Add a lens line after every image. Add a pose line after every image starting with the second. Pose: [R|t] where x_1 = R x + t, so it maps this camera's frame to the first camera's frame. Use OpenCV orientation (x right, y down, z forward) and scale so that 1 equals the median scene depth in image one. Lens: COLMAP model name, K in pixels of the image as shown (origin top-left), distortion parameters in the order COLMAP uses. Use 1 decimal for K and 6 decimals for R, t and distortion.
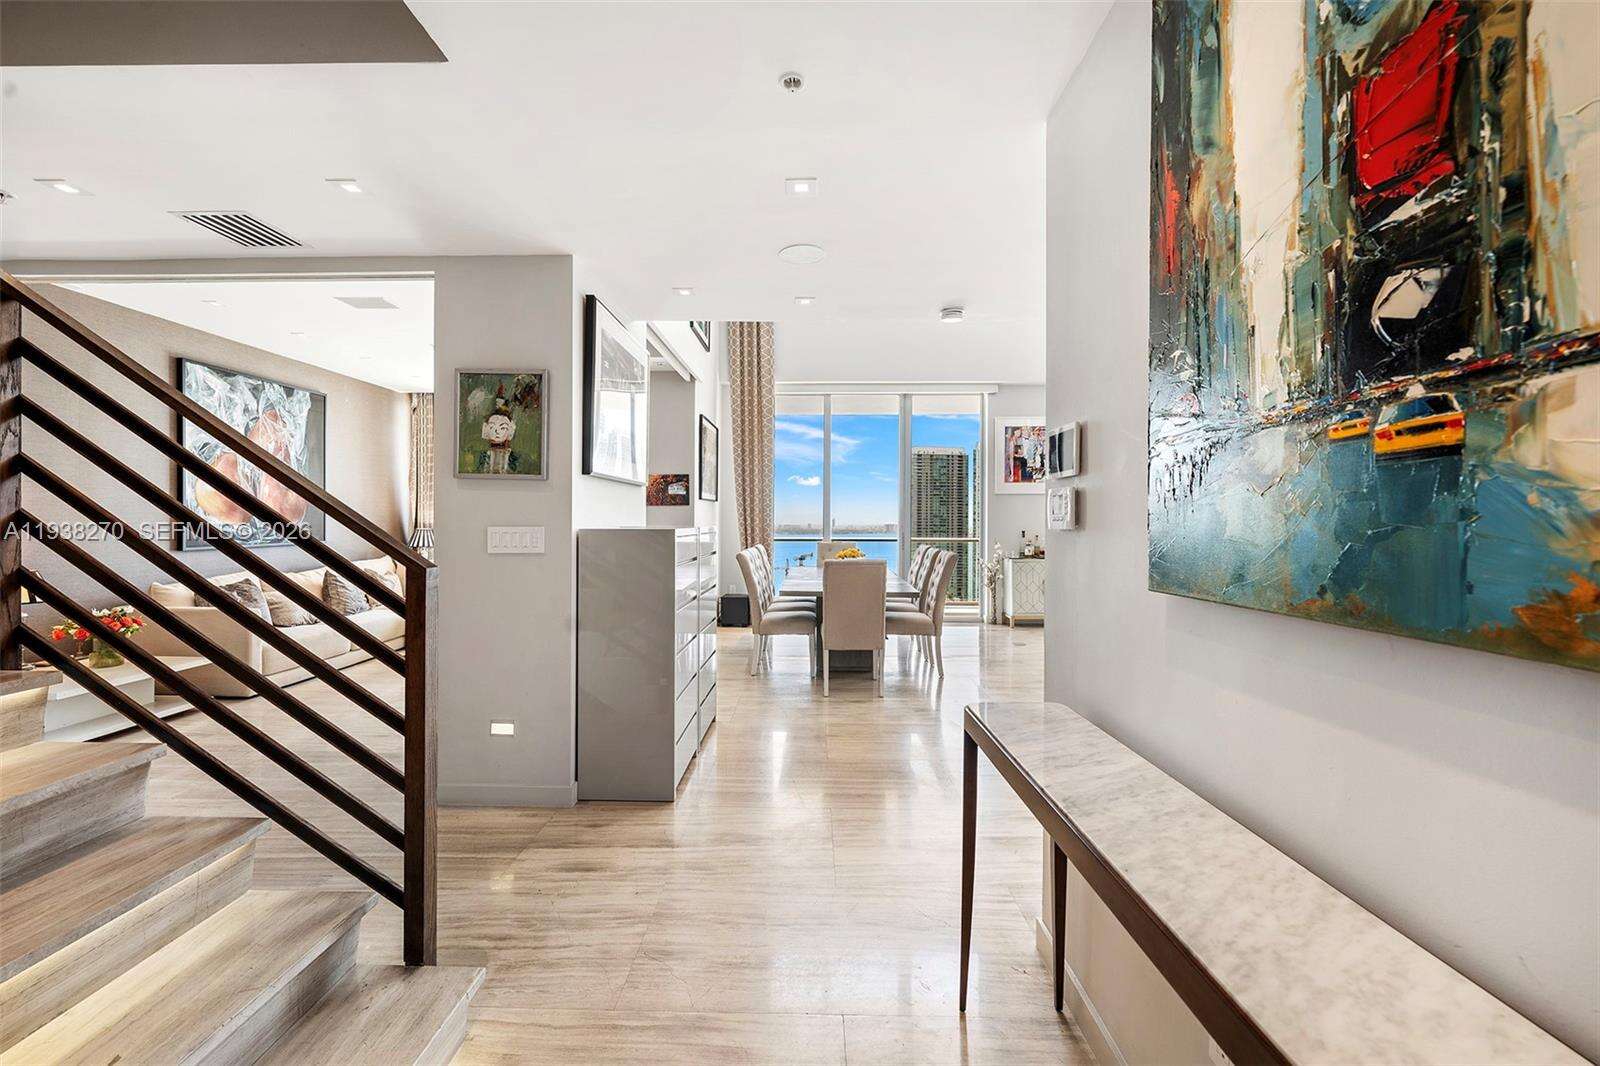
lens RADIAL K [[630.6, 0, 798.8], [0, 630.6, 524.3], [0, 0, 1]] dist [-0.000937, 0.000016]
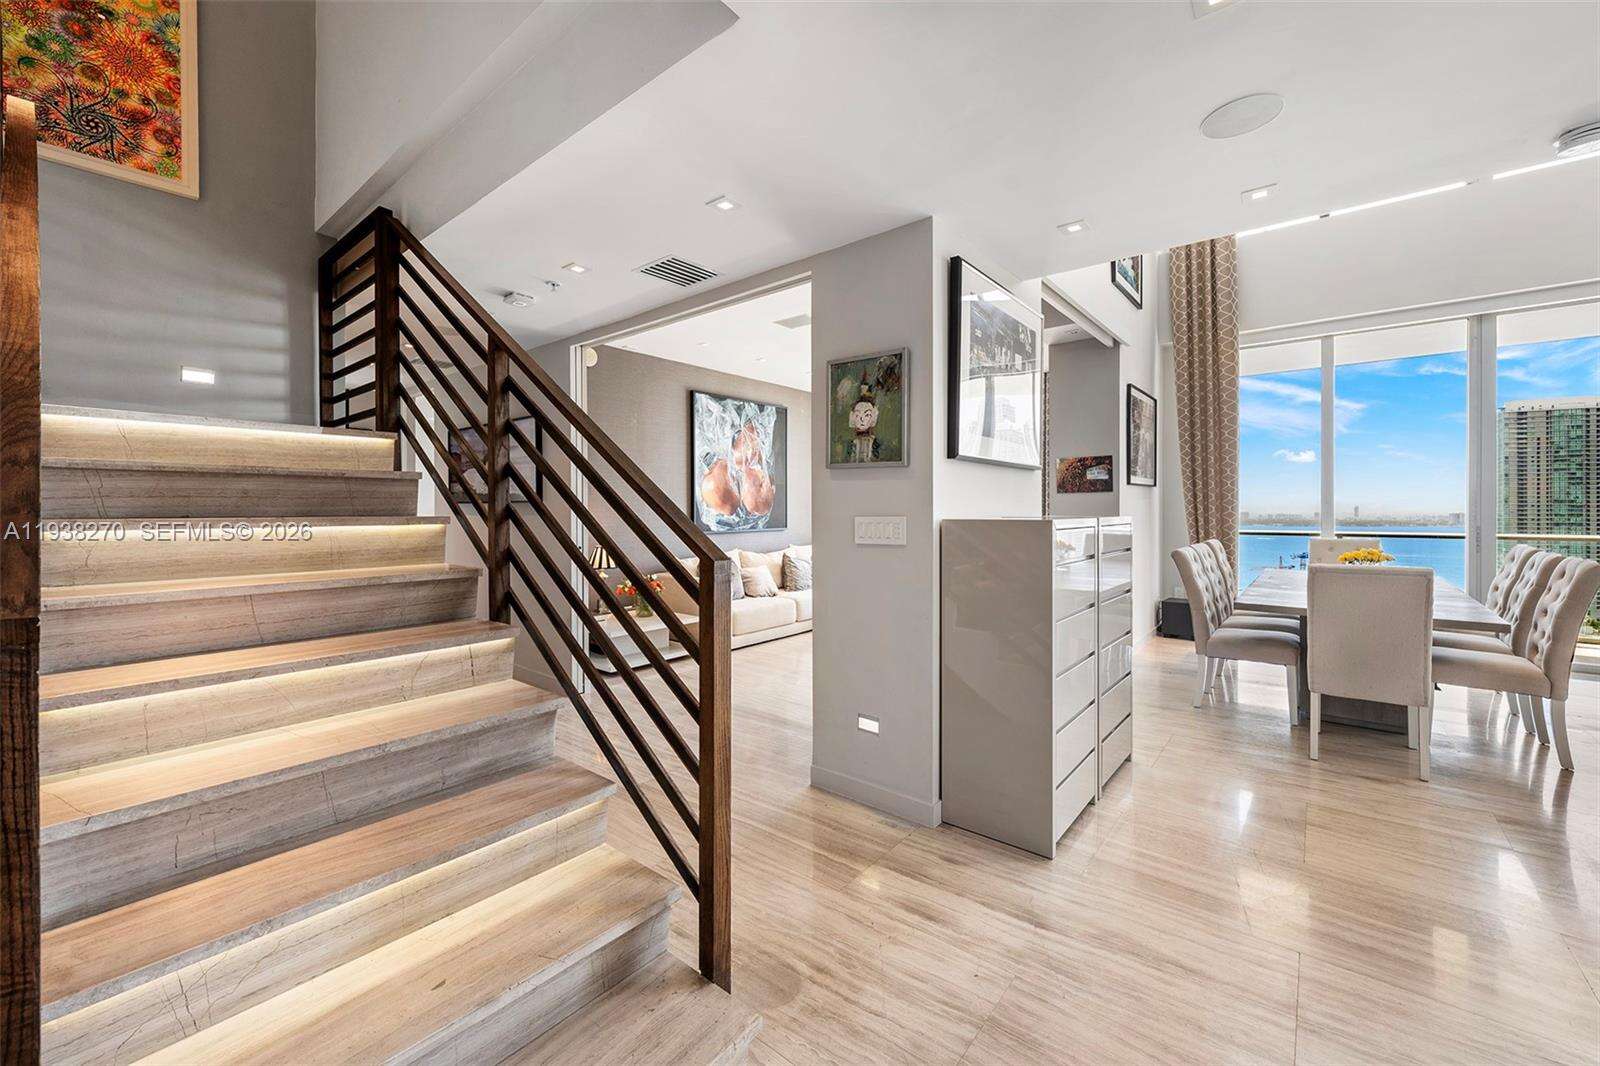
lens RADIAL K [[630.6, 0, 800.2], [0, 630.6, 510.7], [0, 0, 1]] dist [-0.000937, 0.000016]
pose [[0.787929, -0.004307, -0.615751, 0.040072], [0.000942, 0.999983, -0.005789, -0.000040], [0.615766, 0.003981, 0.787919, 0.148532]]
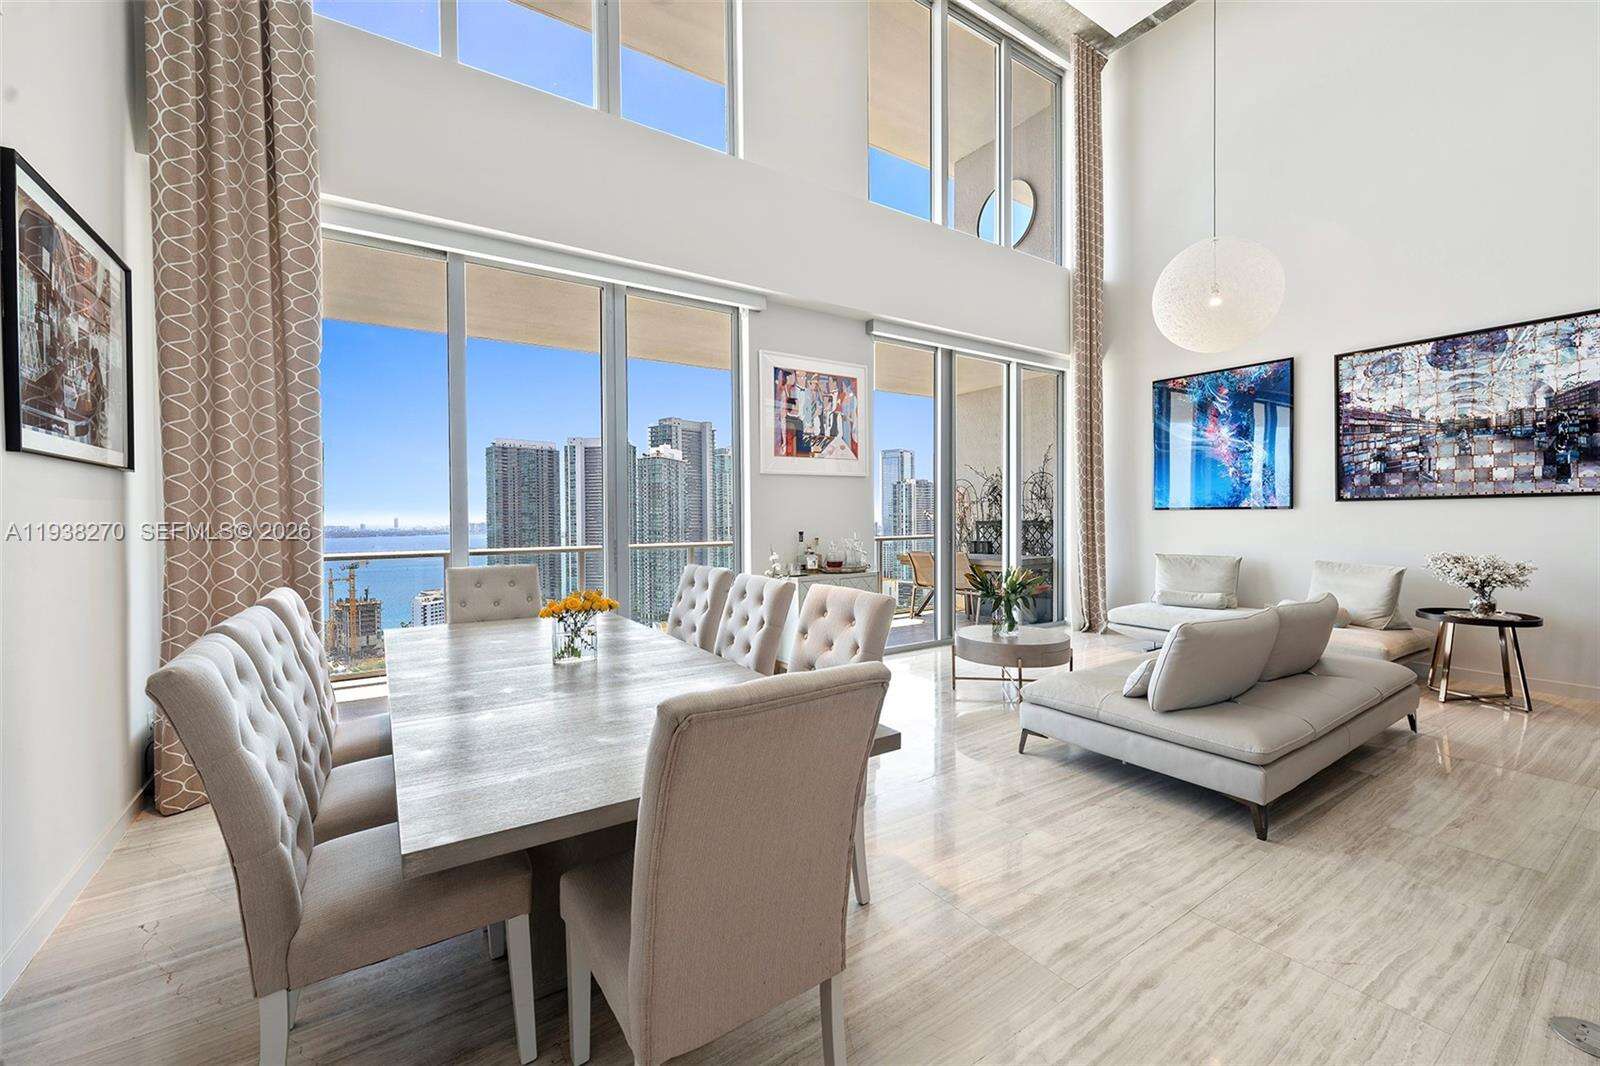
lens RADIAL K [[640.3, 0, 789.2], [0, 640.3, 529.0], [0, 0, 1]] dist [0.002371, -0.000086]
pose [[0.821449, -0.022352, 0.569843, -0.079243], [0.015278, 0.999735, 0.017191, -0.011402], [-0.570077, -0.005415, 0.821574, 1.307314]]
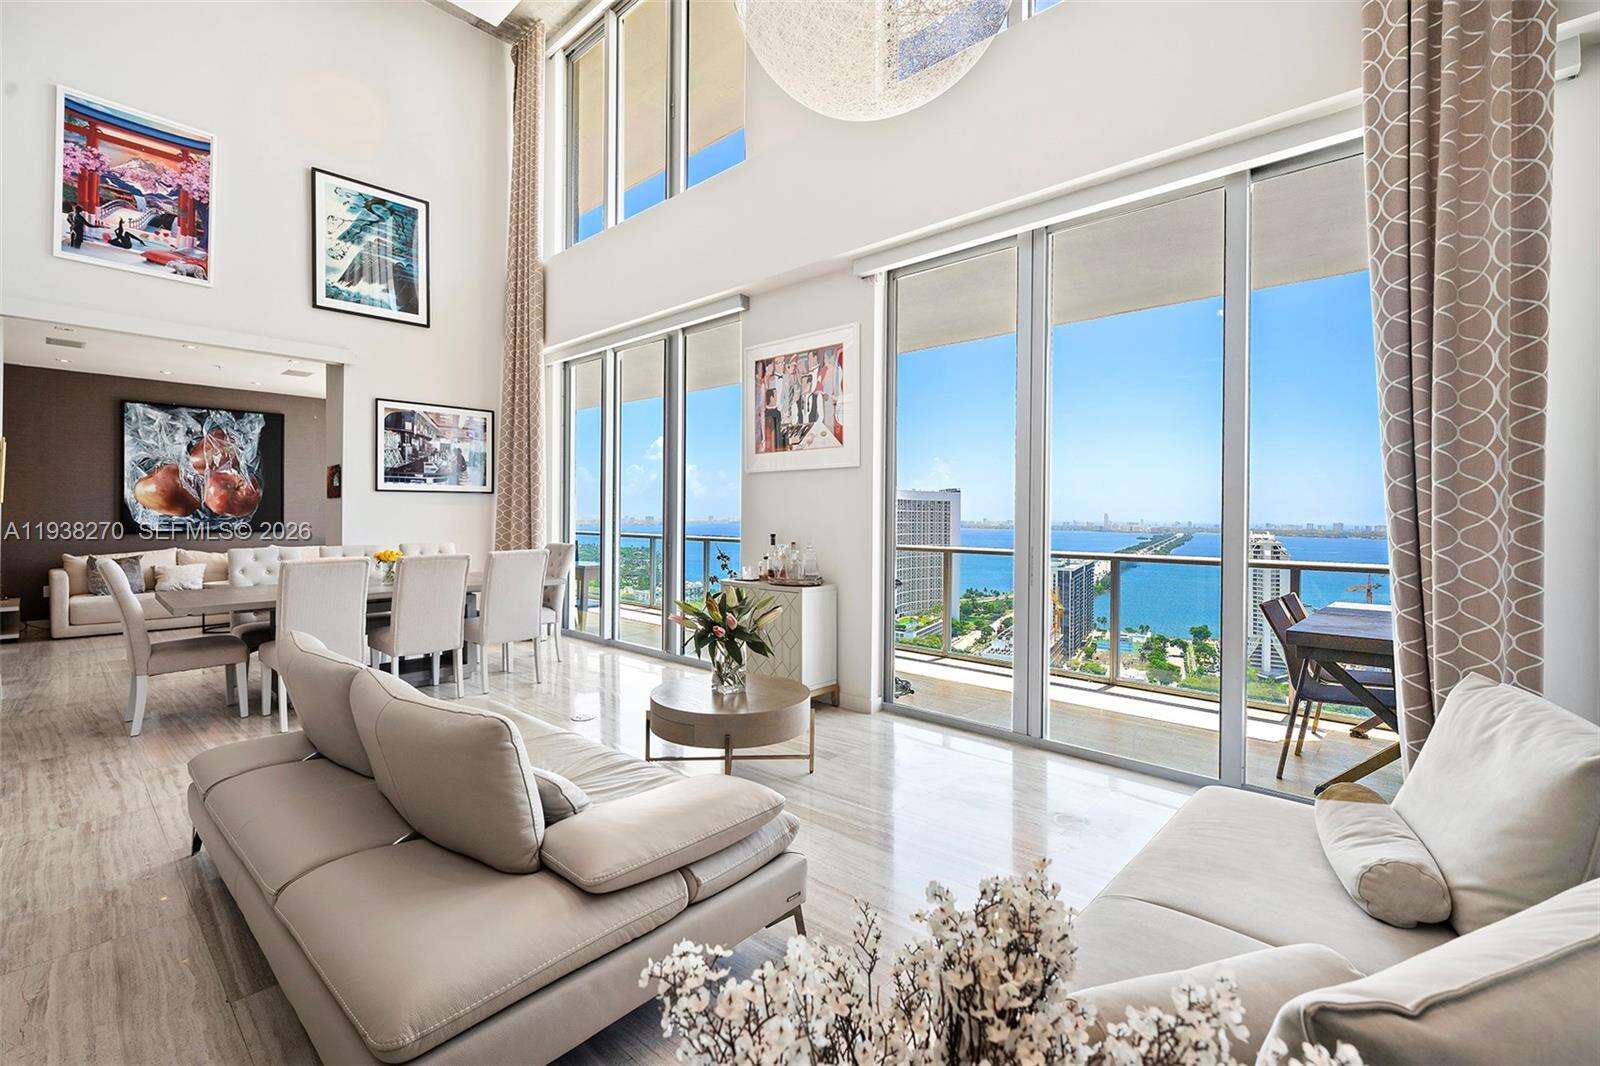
lens RADIAL K [[677.7, 0, 797.3], [0, 677.7, 518.1], [0, 0, 1]] dist [0.001136, 0.000165]
pose [[0.760766, 0.007382, -0.648985, 2.193627], [-0.008013, 0.999966, 0.001982, -0.017347], [0.648977, 0.003692, 0.760799, 1.493813]]
